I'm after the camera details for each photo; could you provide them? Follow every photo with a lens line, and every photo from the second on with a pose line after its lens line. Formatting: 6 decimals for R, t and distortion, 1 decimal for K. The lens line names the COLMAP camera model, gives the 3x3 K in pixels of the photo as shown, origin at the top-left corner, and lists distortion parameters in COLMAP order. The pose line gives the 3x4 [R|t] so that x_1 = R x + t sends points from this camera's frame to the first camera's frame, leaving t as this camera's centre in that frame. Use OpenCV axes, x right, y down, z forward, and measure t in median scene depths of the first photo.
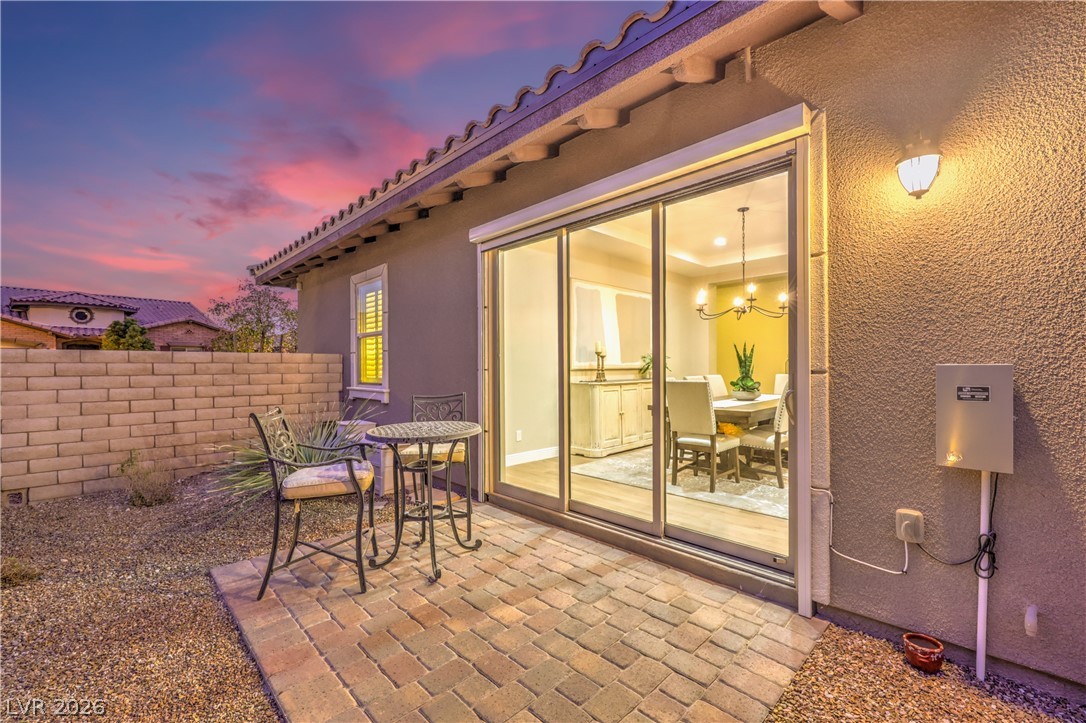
lens RADIAL K [[441.9, 0, 543.1], [0, 441.9, 374.1], [0, 0, 1]] dist [0.000071, 0.000075]
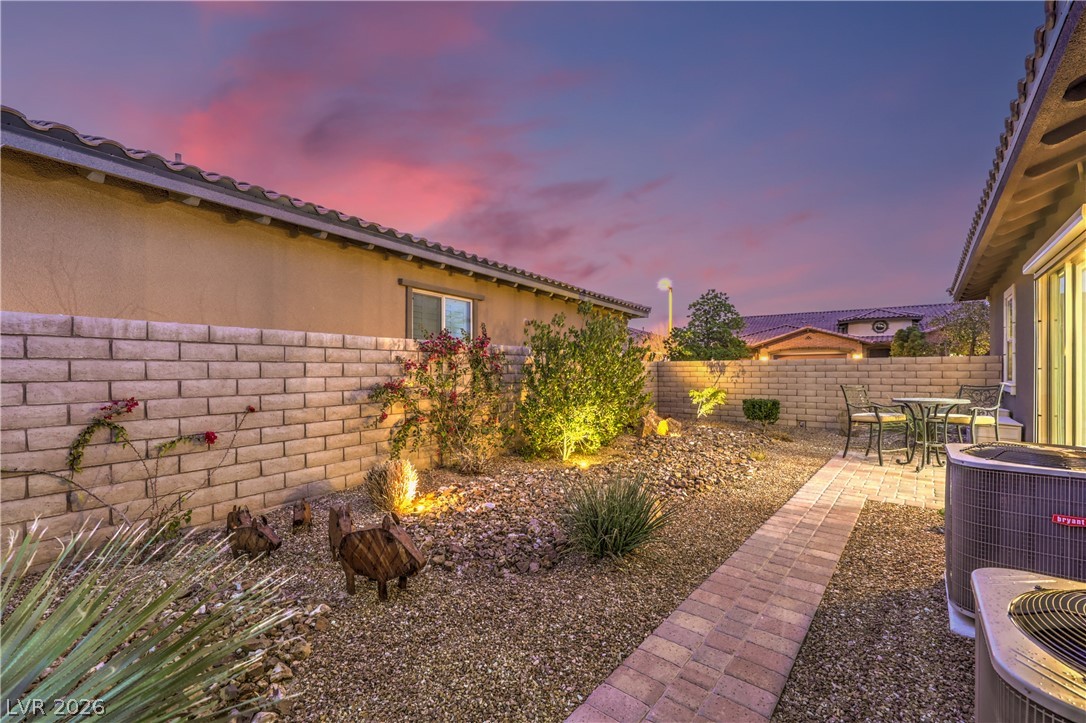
lens RADIAL K [[441.9, 0, 543.1], [0, 441.9, 374.1], [0, 0, 1]] dist [0.000071, 0.000075]
pose [[0.081858, 0.014214, -0.996543, 0.183052], [-0.011633, 0.999844, 0.013305, 0.001159], [0.996576, 0.010503, 0.082011, -0.098826]]
